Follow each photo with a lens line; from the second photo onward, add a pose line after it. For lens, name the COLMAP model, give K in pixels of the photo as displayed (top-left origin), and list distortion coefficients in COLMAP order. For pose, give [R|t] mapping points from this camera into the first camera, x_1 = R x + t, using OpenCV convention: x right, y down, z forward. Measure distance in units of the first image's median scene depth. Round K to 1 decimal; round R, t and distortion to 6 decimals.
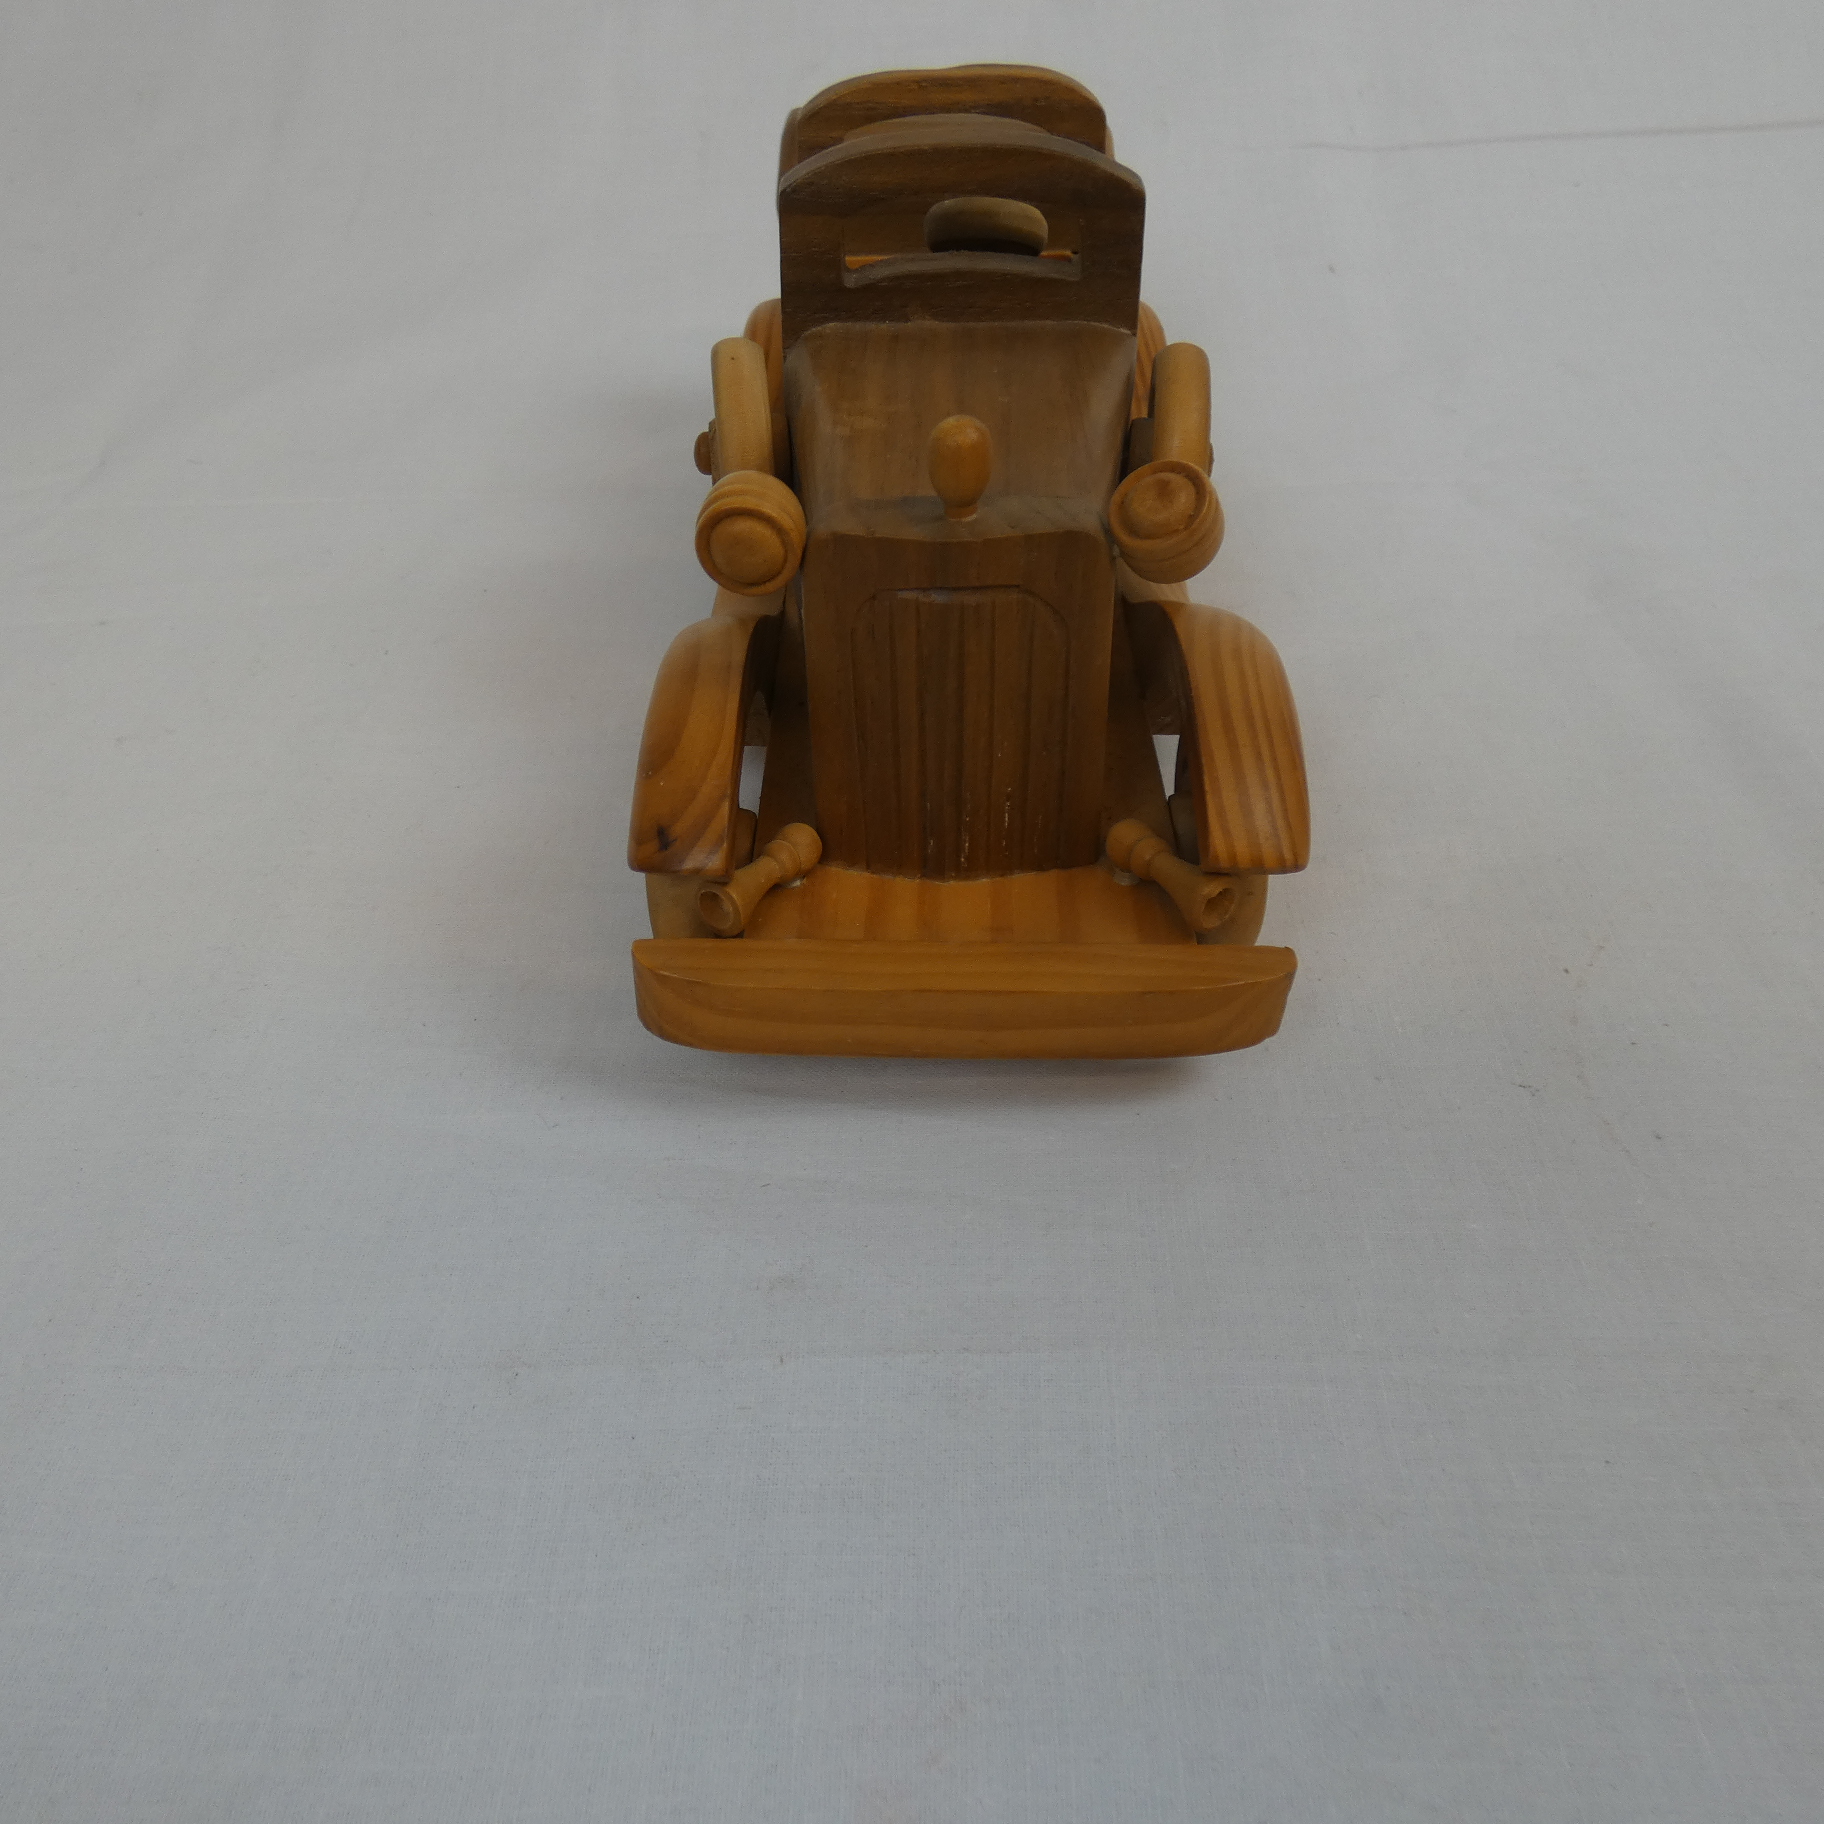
lens RADIAL K [[1518.3, 0, 912.0], [0, 1518.3, 912.0], [0, 0, 1]] dist [-0.008554, -0.004853]
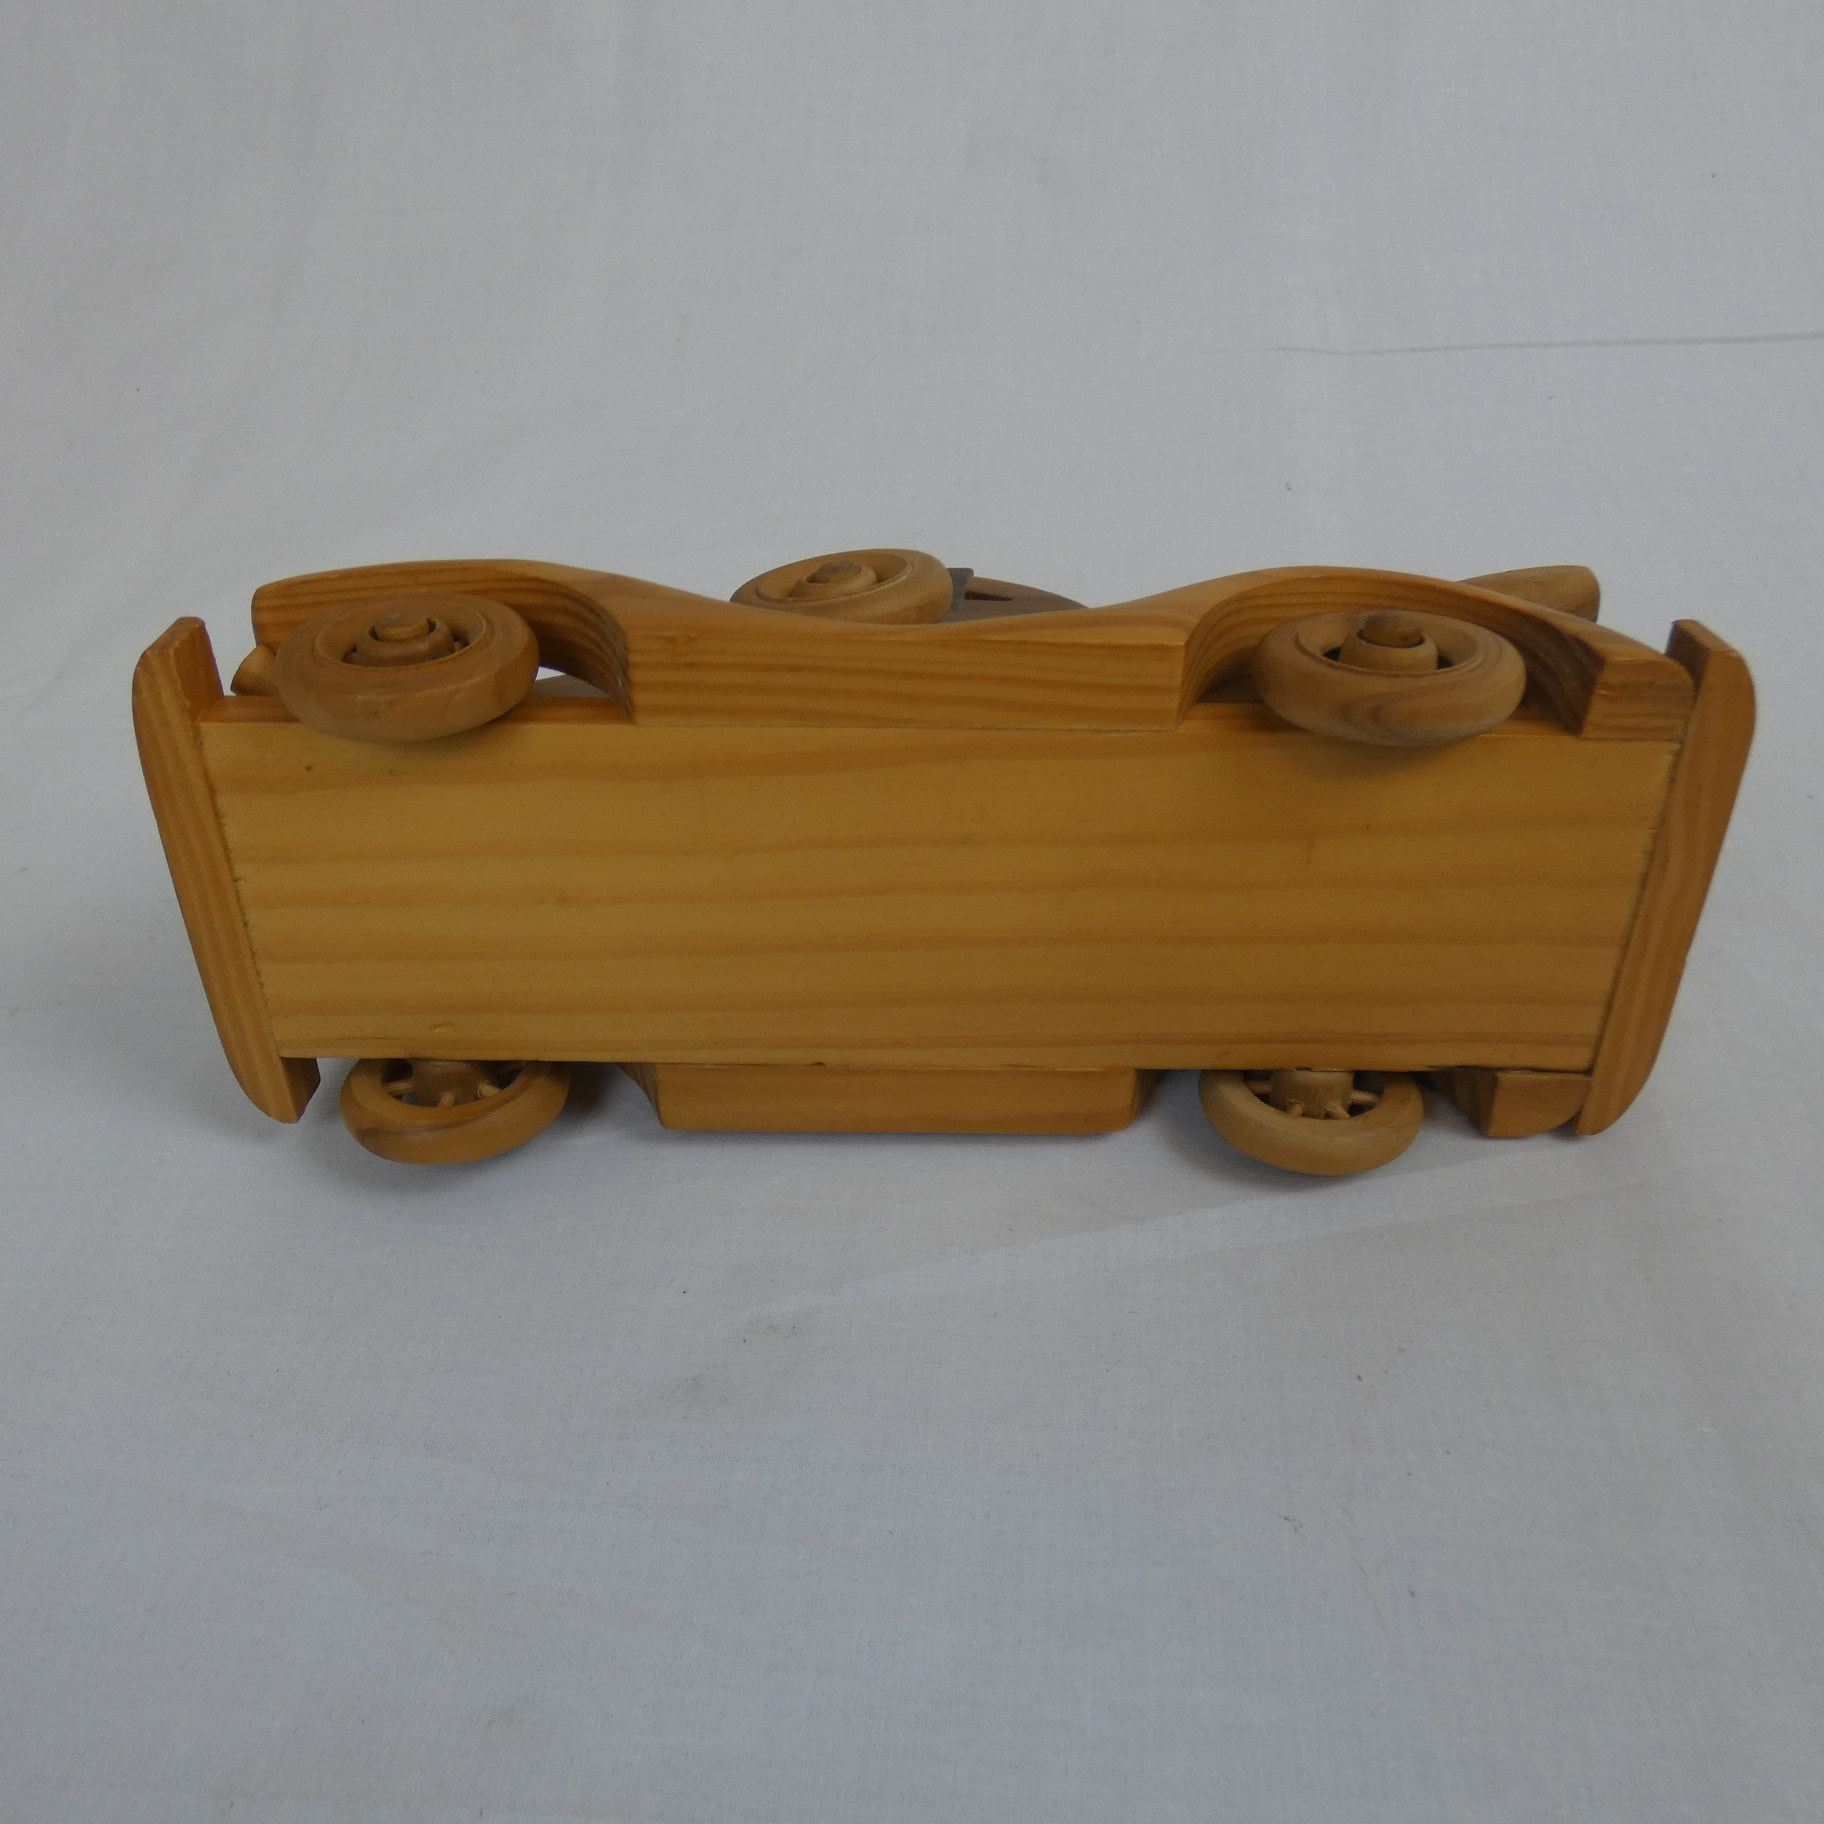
lens RADIAL K [[1518.3, 0, 912.0], [0, 1518.3, 912.0], [0, 0, 1]] dist [-0.008554, -0.004853]
pose [[0.997530, 0.038069, -0.059037, 0.187420], [-0.038380, 0.999255, -0.004147, -0.248289], [0.058835, 0.006403, 0.998247, -0.004347]]
